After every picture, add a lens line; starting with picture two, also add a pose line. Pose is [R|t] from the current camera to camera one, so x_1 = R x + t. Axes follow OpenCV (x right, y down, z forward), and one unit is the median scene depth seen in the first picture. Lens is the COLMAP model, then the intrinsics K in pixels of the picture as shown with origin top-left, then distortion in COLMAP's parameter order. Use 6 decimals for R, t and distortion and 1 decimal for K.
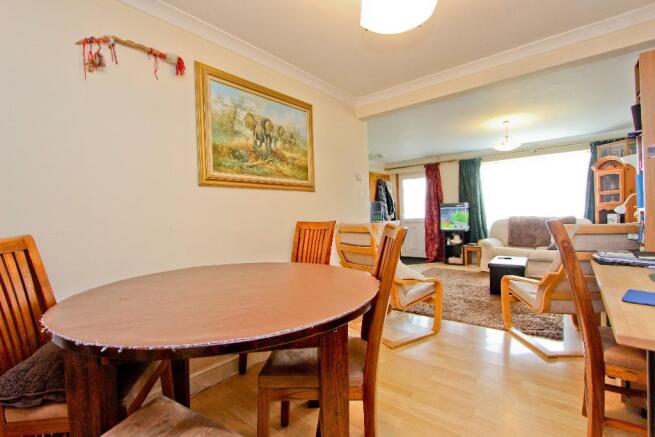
lens RADIAL K [[301.0, 0, 325.7], [0, 301.0, 217.5], [0, 0, 1]] dist [-0.026306, -0.000444]
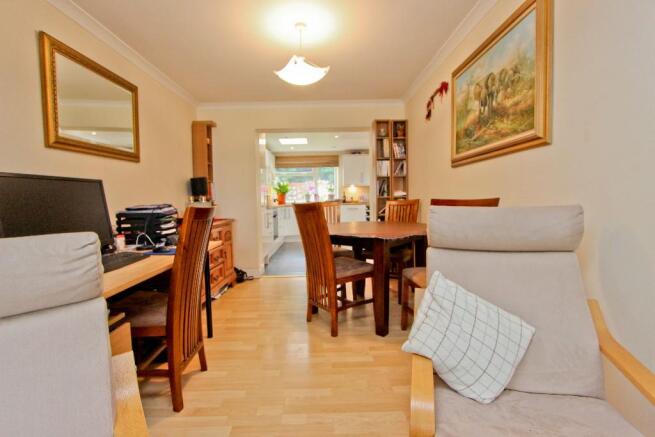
lens RADIAL K [[301.0, 0, 328.0], [0, 301.0, 216.8], [0, 0, 1]] dist [-0.026306, -0.000444]
pose [[-0.751190, 0.088488, -0.654128, 0.677771], [0.040775, 0.995302, 0.087816, -0.021418], [0.658826, 0.039294, -0.751269, 1.258162]]
